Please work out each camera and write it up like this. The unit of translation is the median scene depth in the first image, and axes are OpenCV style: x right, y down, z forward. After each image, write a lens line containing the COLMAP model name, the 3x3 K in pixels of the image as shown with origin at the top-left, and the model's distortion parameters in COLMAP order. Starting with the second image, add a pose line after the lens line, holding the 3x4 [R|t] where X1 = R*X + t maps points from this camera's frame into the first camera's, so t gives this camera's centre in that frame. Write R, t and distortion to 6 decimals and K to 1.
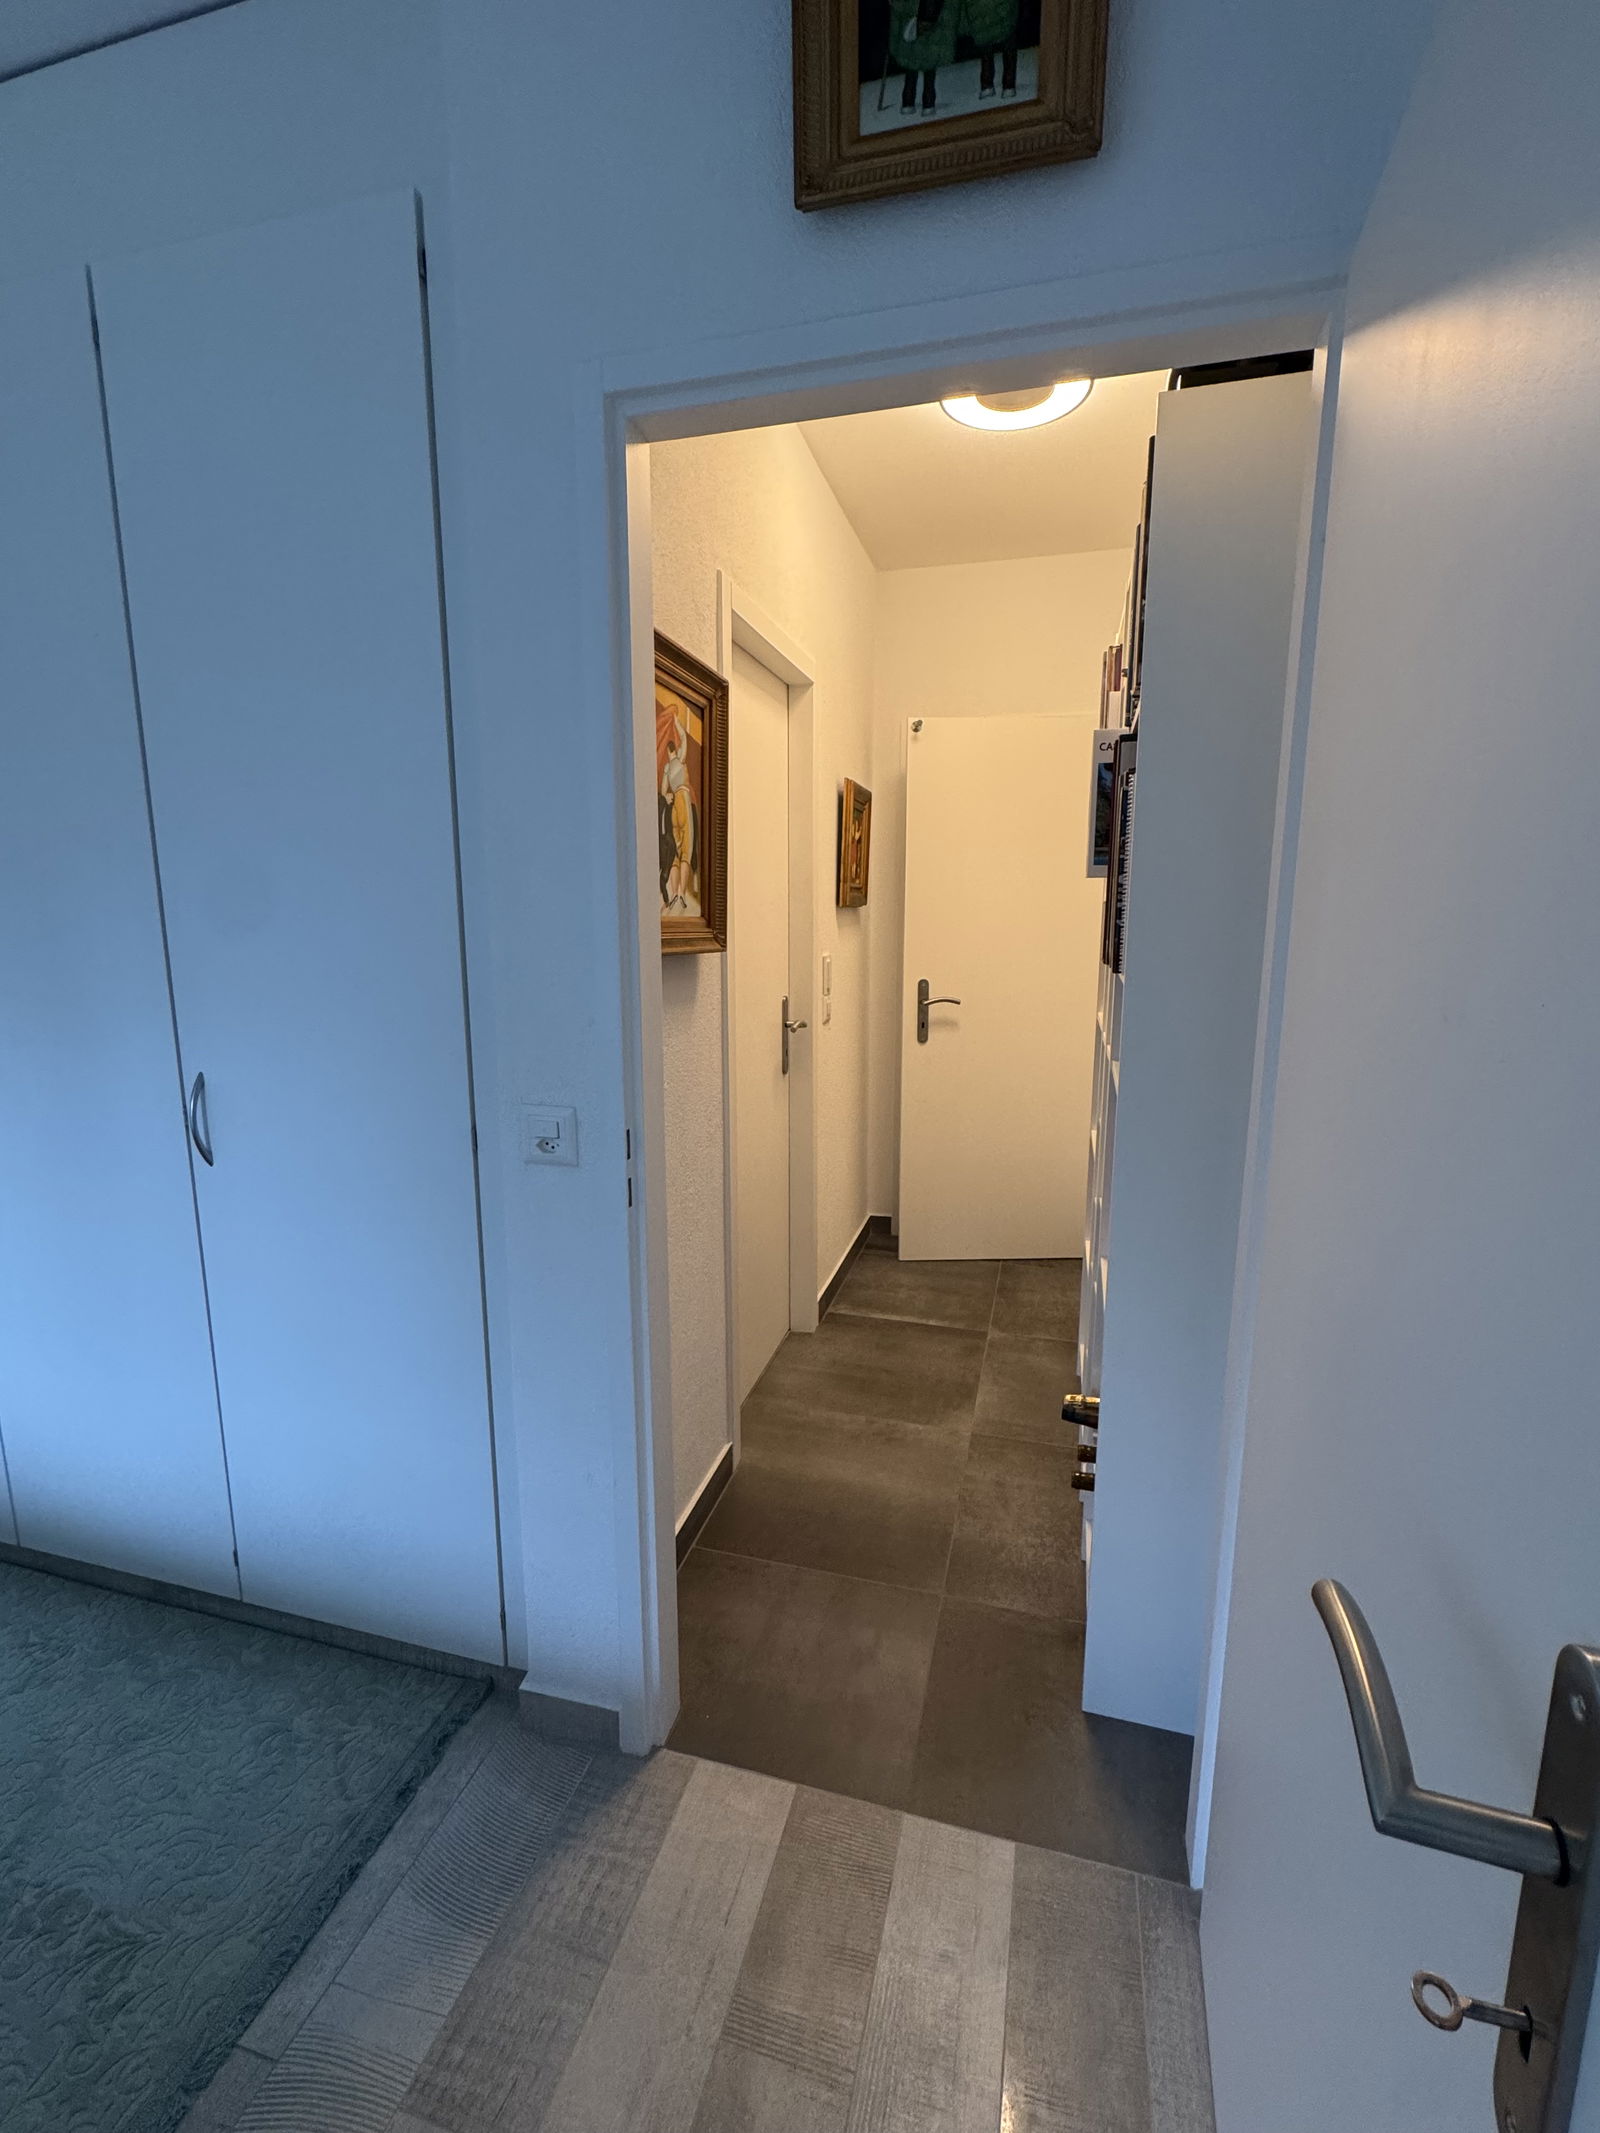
lens RADIAL K [[929.9, 0, 798.1], [0, 929.9, 1062.7], [0, 0, 1]] dist [-0.000747, -0.000303]
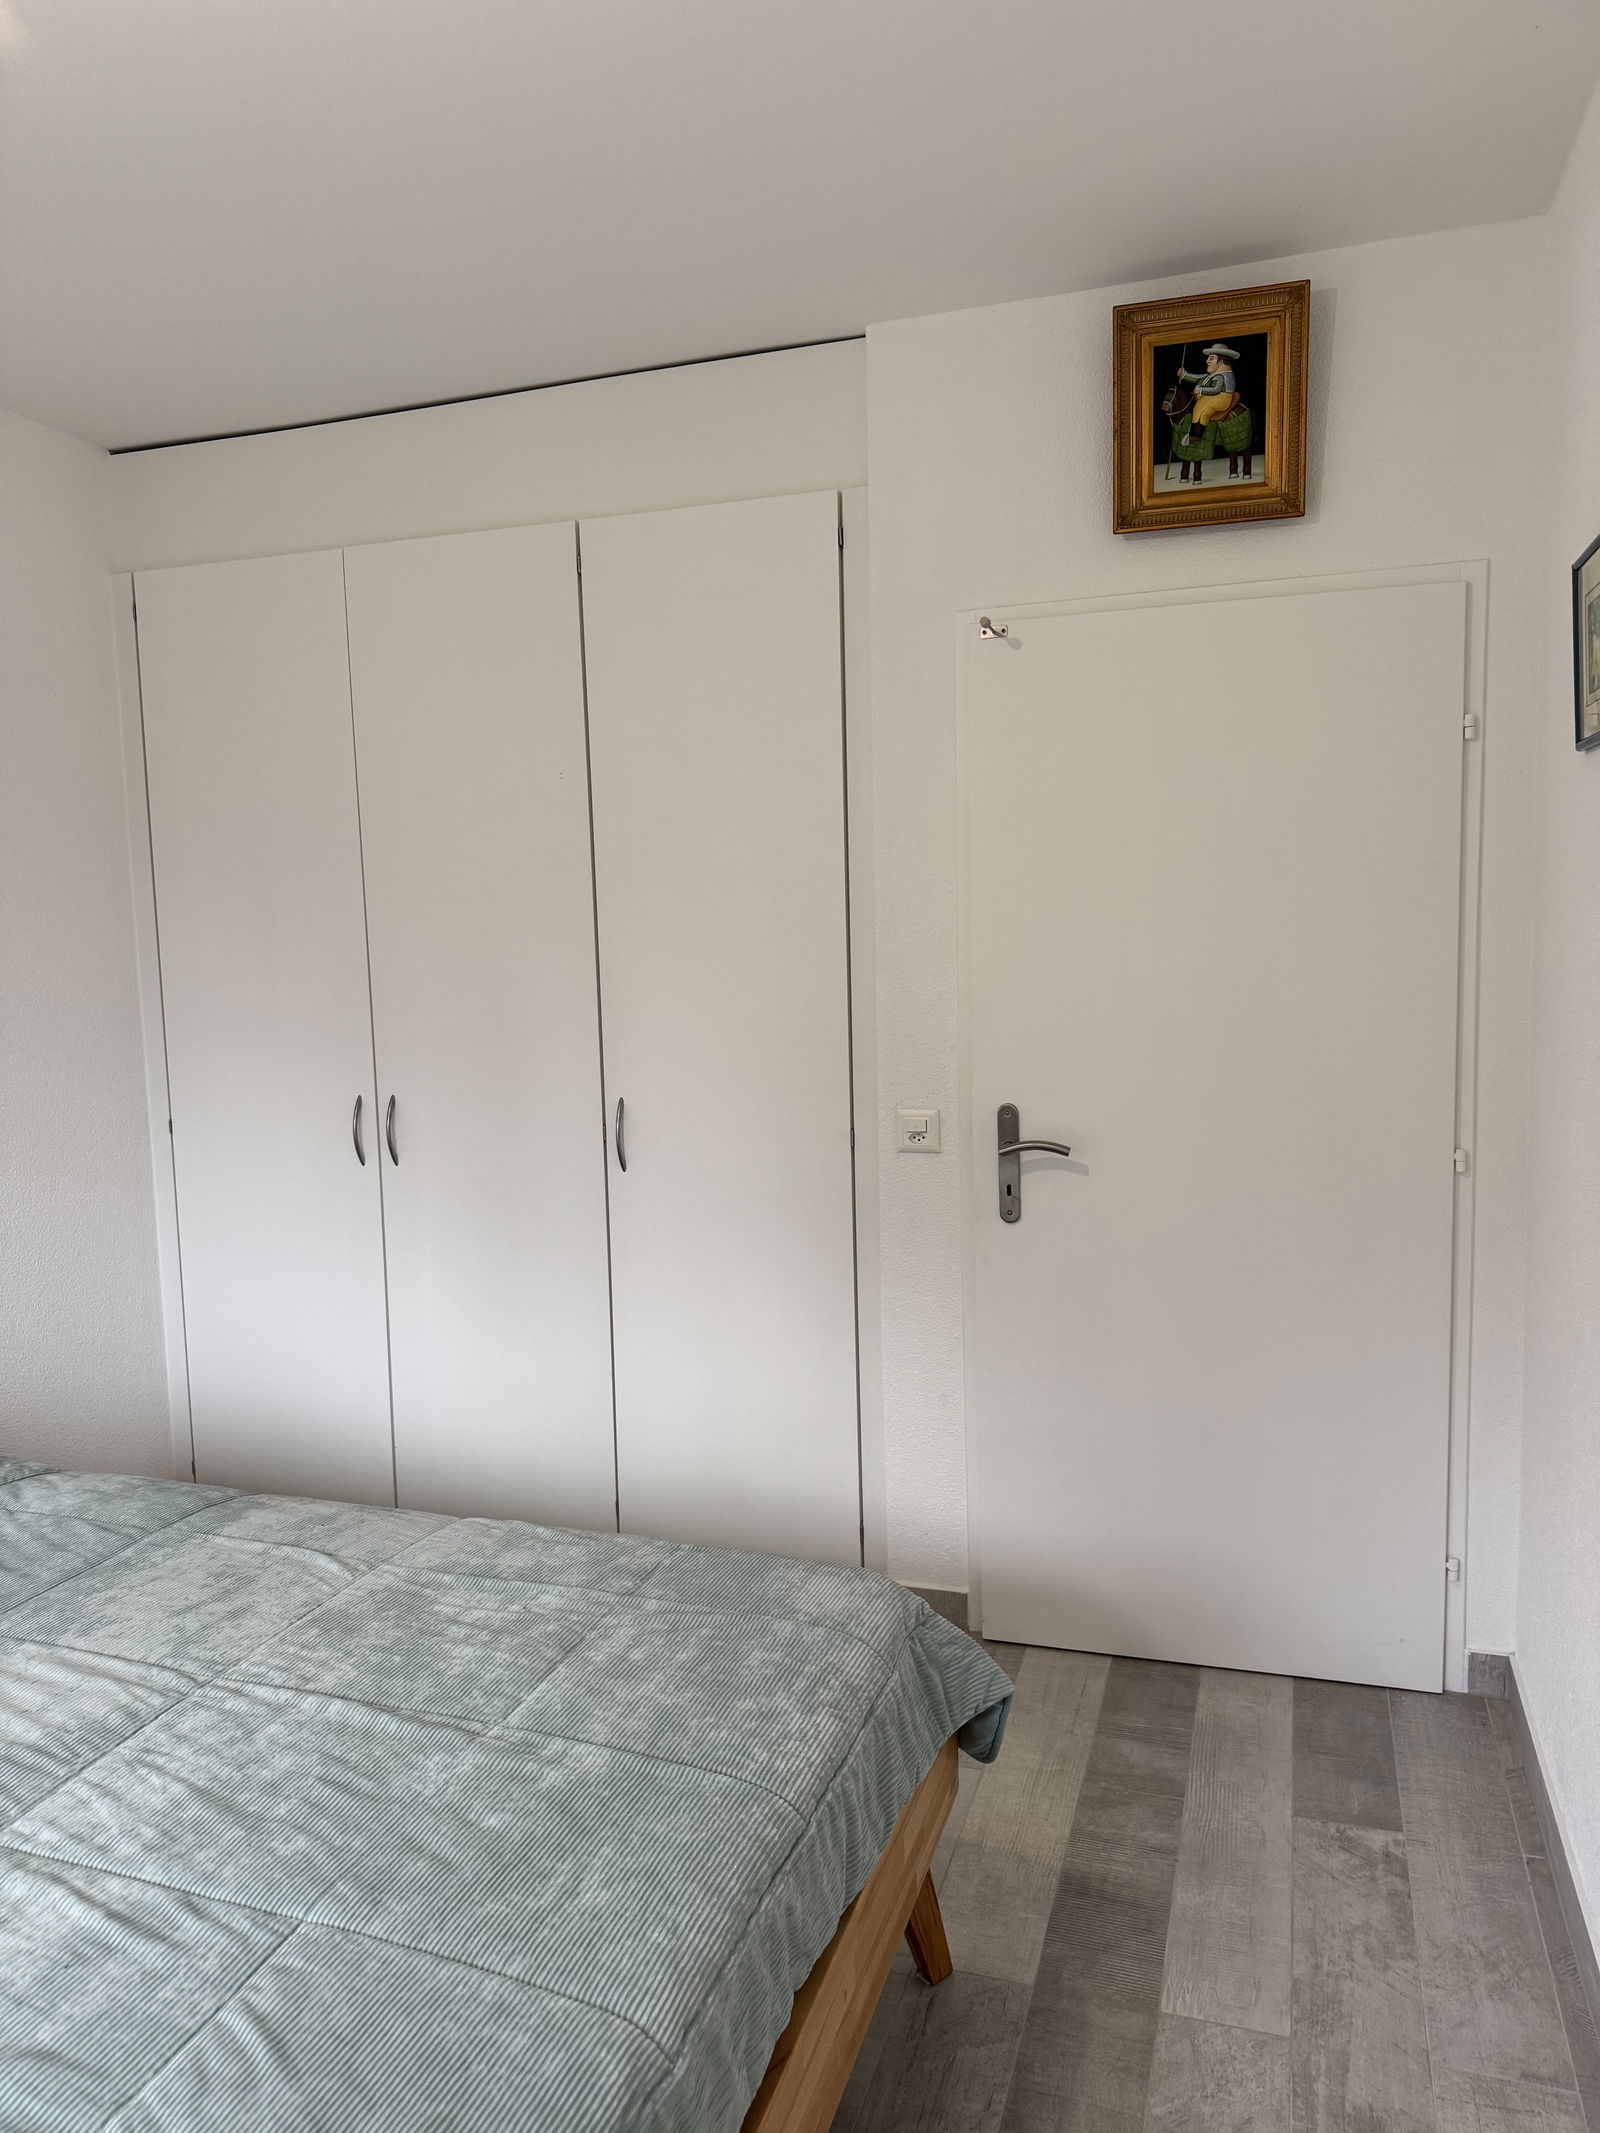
lens RADIAL K [[1484.9, 0, 796.8], [0, 1484.9, 1062.1], [0, 0, 1]] dist [0.004497, -0.004180]
pose [[0.998841, -0.023398, -0.042067, -0.472273], [0.020690, 0.997756, -0.063685, 0.151676], [0.043463, 0.062741, 0.997083, -1.561533]]
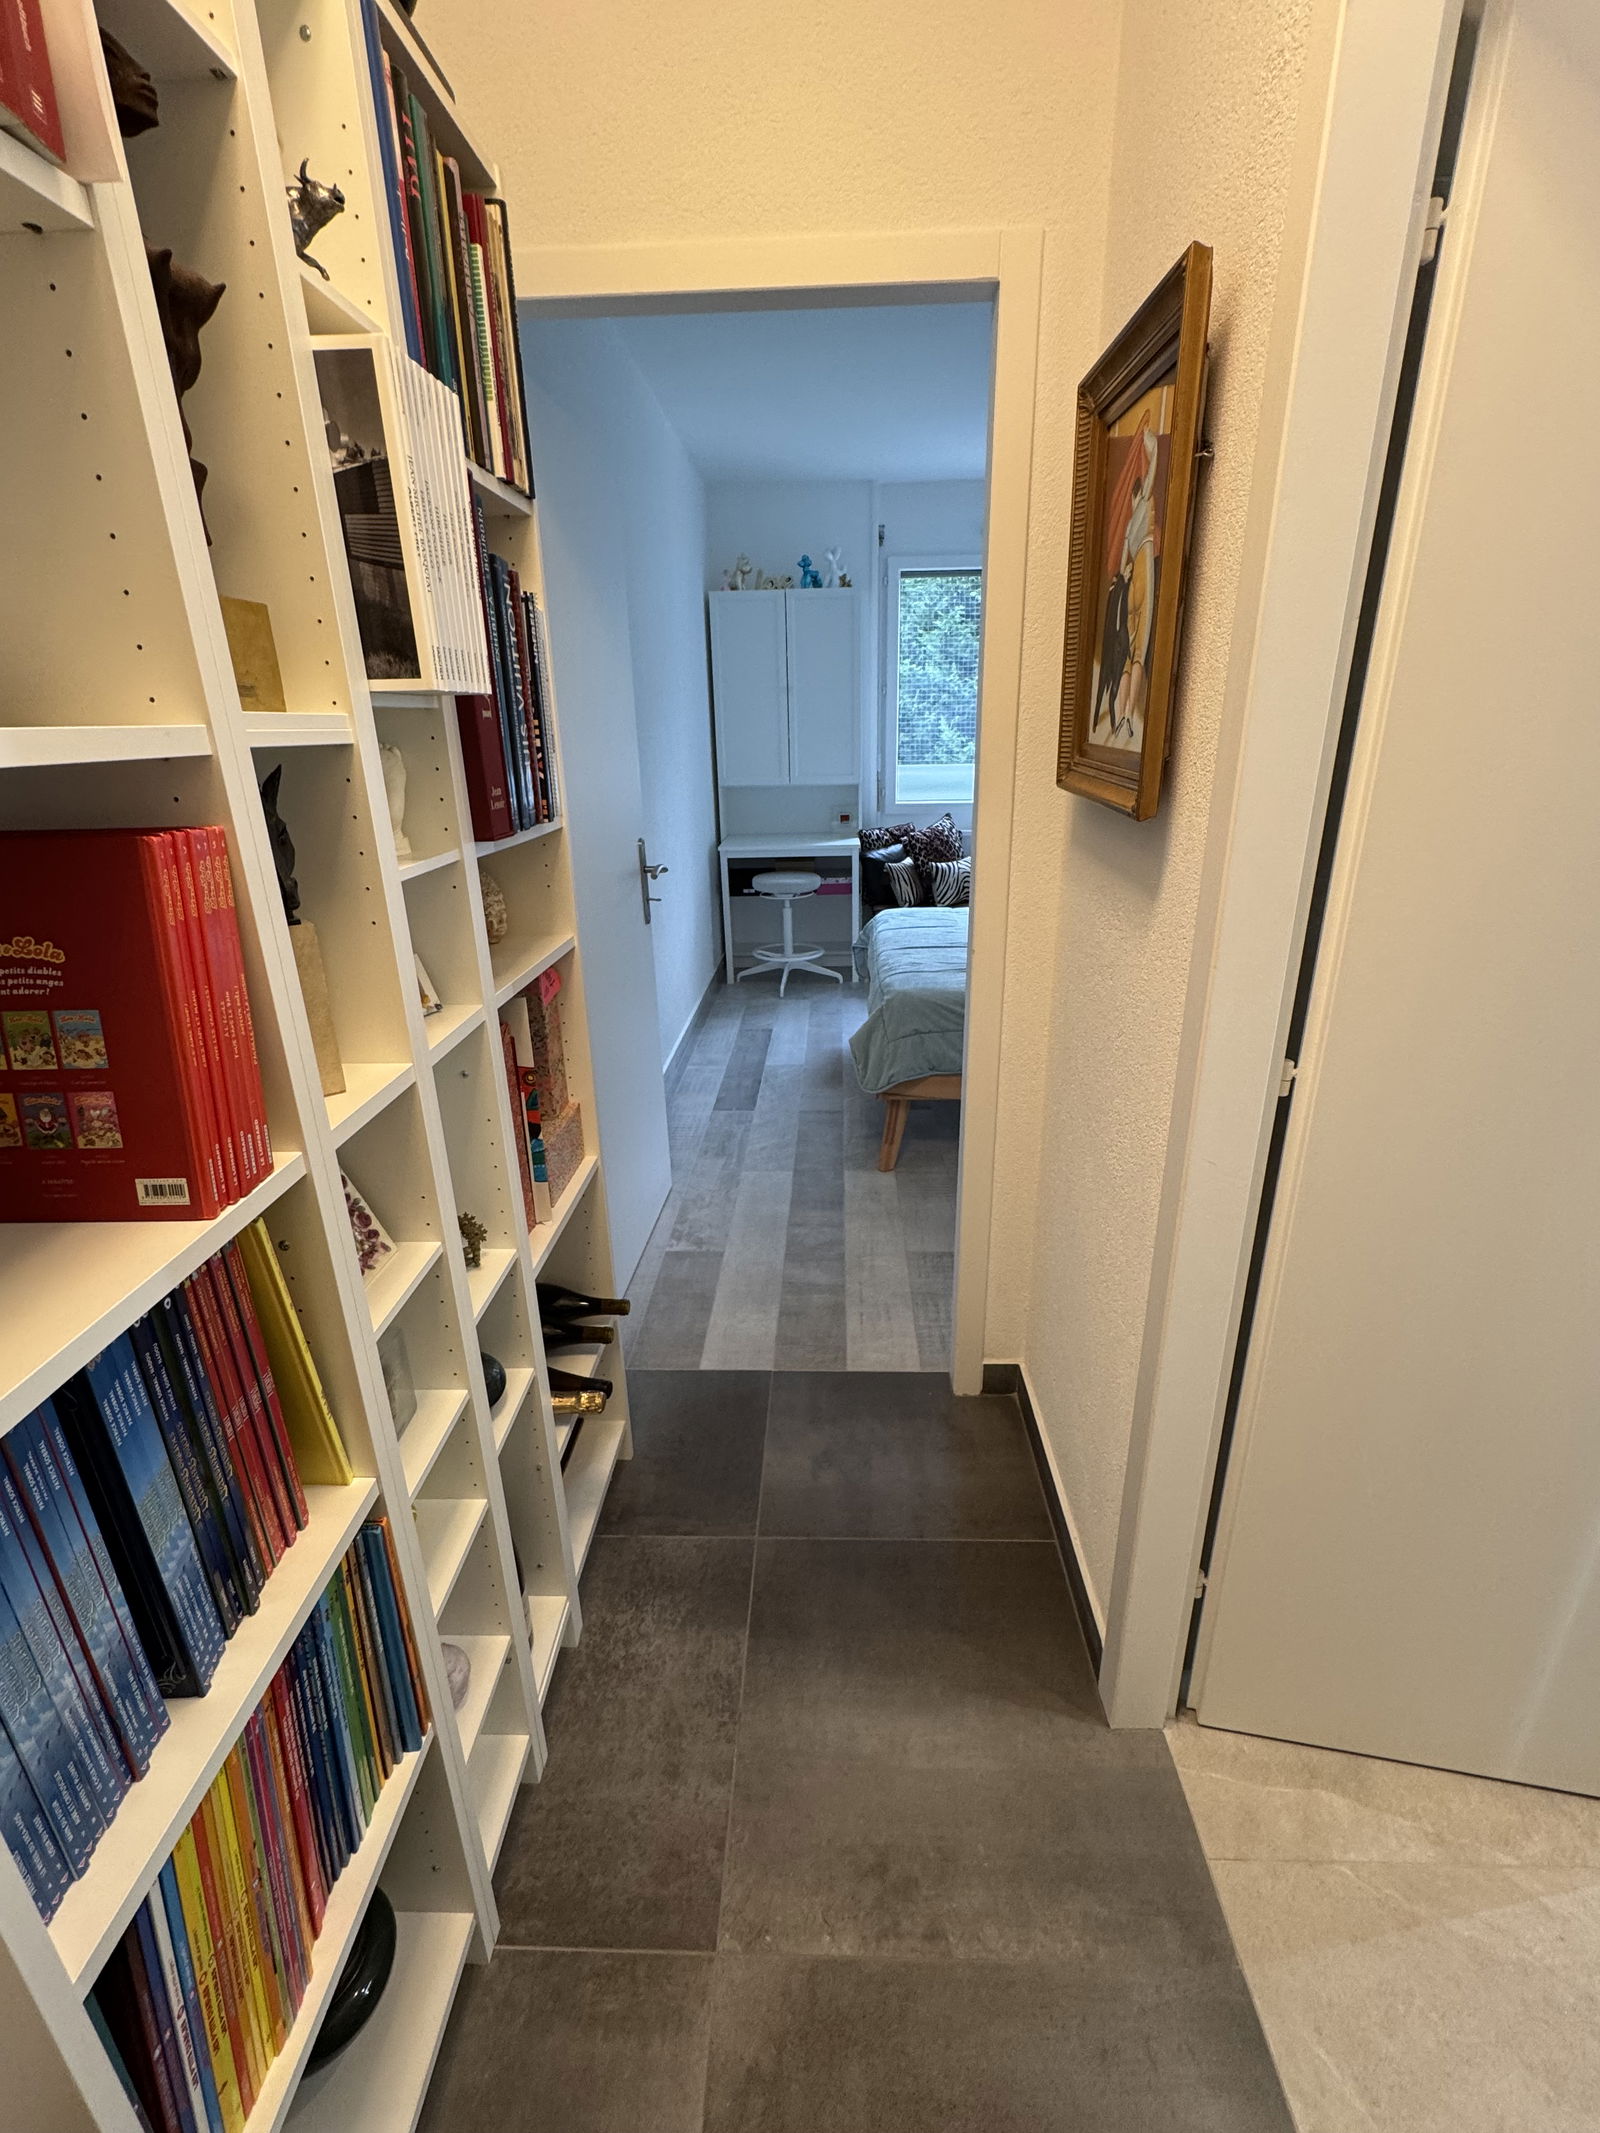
lens RADIAL K [[929.9, 0, 798.1], [0, 929.9, 1062.7], [0, 0, 1]] dist [-0.000747, -0.000303]
pose [[-0.971308, 0.099956, -0.215802, 0.473712], [-0.019862, 0.870128, 0.492425, -0.491219], [0.236996, 0.482582, -0.843177, 2.778625]]
